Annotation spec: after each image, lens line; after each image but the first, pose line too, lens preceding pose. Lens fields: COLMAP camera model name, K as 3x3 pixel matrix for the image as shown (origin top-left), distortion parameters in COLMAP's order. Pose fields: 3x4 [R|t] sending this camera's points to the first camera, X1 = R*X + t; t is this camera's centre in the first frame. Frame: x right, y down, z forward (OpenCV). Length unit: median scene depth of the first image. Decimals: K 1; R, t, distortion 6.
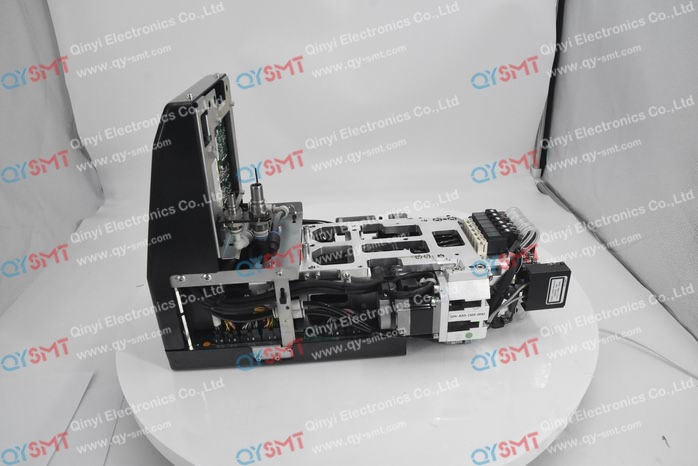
lens RADIAL K [[509.8, 0, 349.0], [0, 509.8, 233.0], [0, 0, 1]] dist [-0.081875, 0.000867]
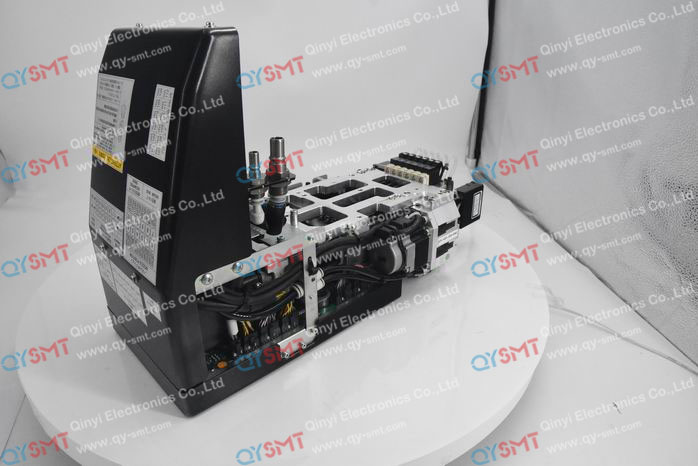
lens RADIAL K [[509.8, 0, 349.0], [0, 509.8, 233.0], [0, 0, 1]] dist [-0.081875, 0.000867]
pose [[0.753712, -0.238110, 0.612553, -0.584238], [0.269134, 0.962149, 0.042850, 0.047750], [-0.599570, 0.132562, 0.789267, 0.251614]]
